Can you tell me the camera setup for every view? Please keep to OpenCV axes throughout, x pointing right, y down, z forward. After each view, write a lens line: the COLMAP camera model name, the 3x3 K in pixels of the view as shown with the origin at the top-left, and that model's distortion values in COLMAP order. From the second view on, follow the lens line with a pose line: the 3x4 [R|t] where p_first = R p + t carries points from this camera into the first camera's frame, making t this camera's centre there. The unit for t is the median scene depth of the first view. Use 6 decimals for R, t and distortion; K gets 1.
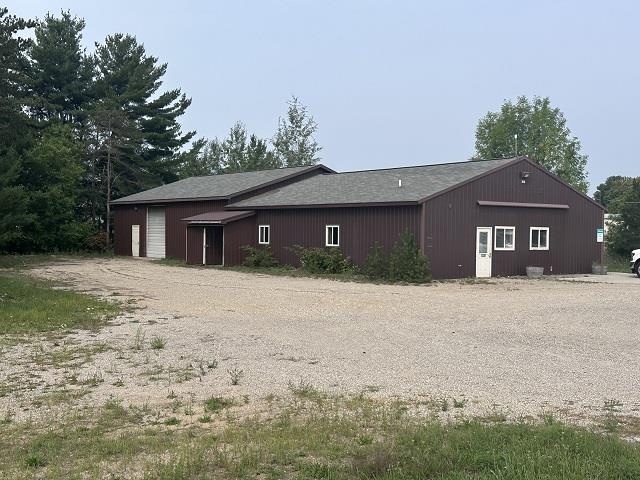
lens RADIAL K [[766.5, 0, 320.0], [0, 766.5, 240.0], [0, 0, 1]] dist [-0.203430, 0.000305]
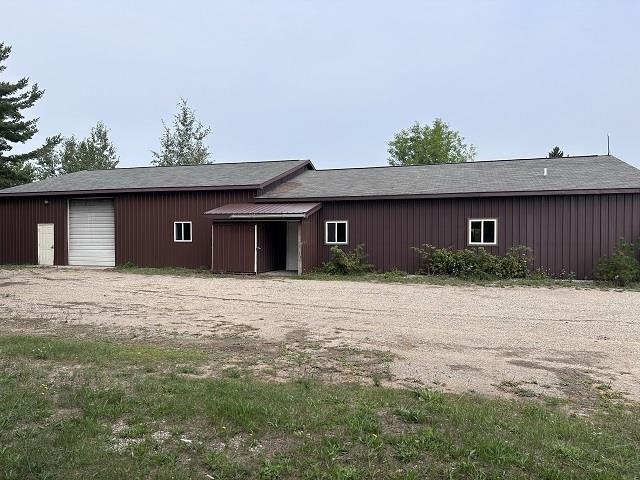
lens RADIAL K [[418.9, 0, 320.1], [0, 418.9, 224.2], [0, 0, 1]] dist [-0.003488, -0.002785]
pose [[0.806104, -0.017209, 0.591523, -0.271797], [0.026352, 0.999629, -0.006830, -0.009117], [-0.591186, 0.021094, 0.806259, 0.498856]]
